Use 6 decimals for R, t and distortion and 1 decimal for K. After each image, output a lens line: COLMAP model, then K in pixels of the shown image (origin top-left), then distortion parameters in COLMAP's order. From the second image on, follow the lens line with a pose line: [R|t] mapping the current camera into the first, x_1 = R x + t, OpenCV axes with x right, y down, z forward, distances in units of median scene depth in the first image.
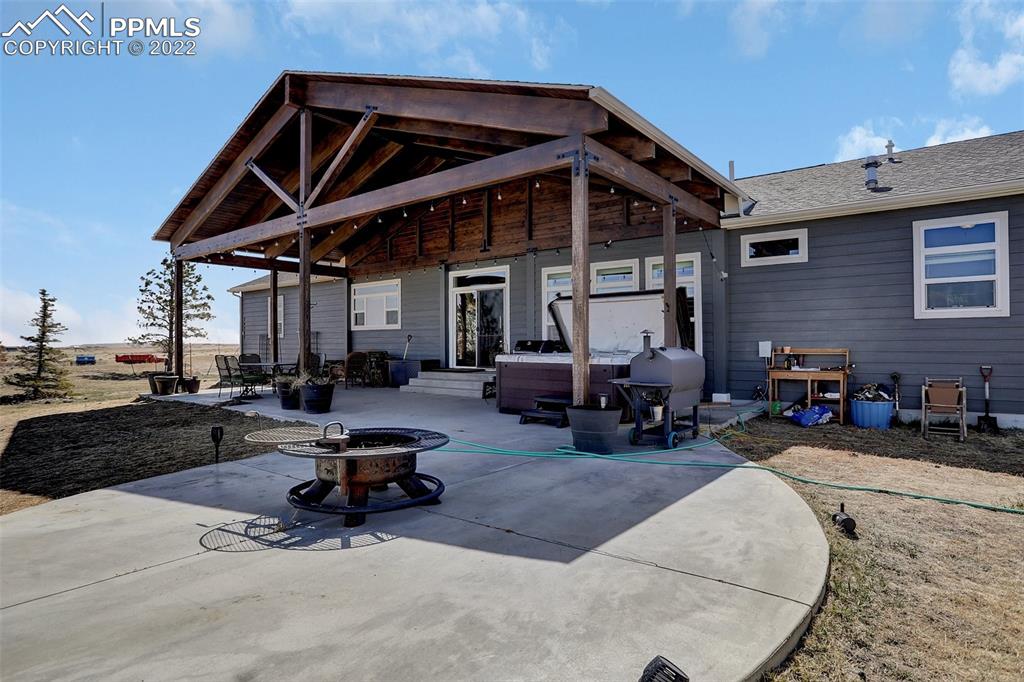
lens RADIAL K [[550.5, 0, 514.1], [0, 550.5, 344.6], [0, 0, 1]] dist [-0.001391, 0.000967]
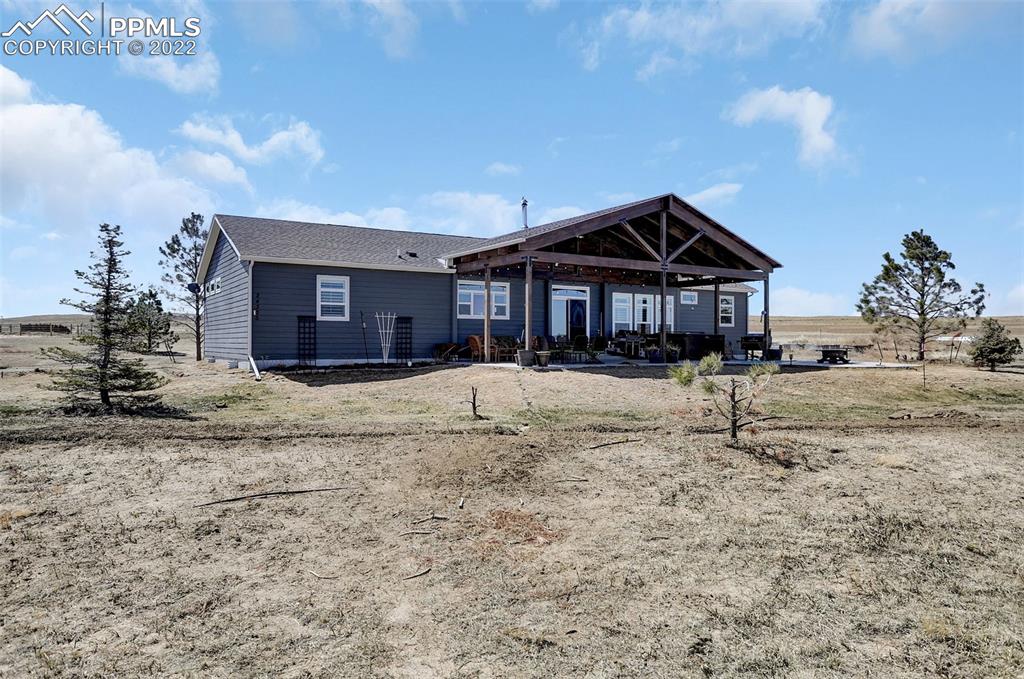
lens RADIAL K [[650.9, 0, 512.0], [0, 650.9, 339.5], [0, 0, 1]] dist [0.052309, 0.000398]
pose [[0.329554, 0.003784, 0.944129, -2.460086], [-0.003556, 0.999990, -0.002767, 0.036574], [-0.944130, -0.002446, 0.329564, 0.659760]]
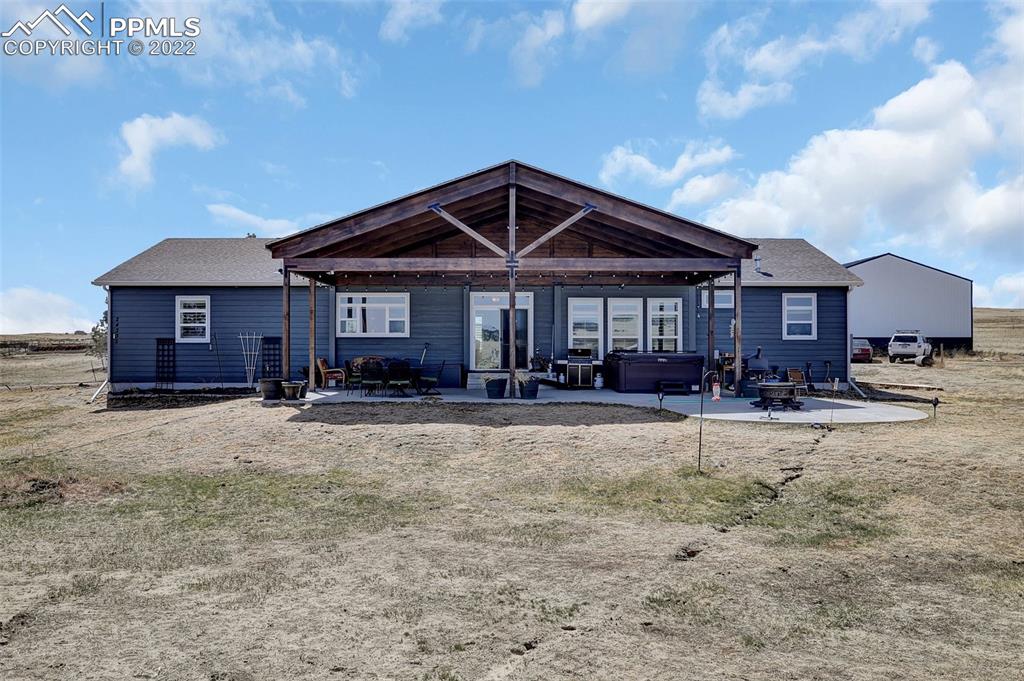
lens RADIAL K [[746.8, 0, 512.0], [0, 746.8, 340.5], [0, 0, 1]] dist [0.002456, 0.000327]
pose [[0.782638, 0.007430, 0.622433, -1.396007], [-0.002449, 0.999958, -0.008857, -0.012891], [-0.622473, 0.005408, 0.782623, -0.437432]]
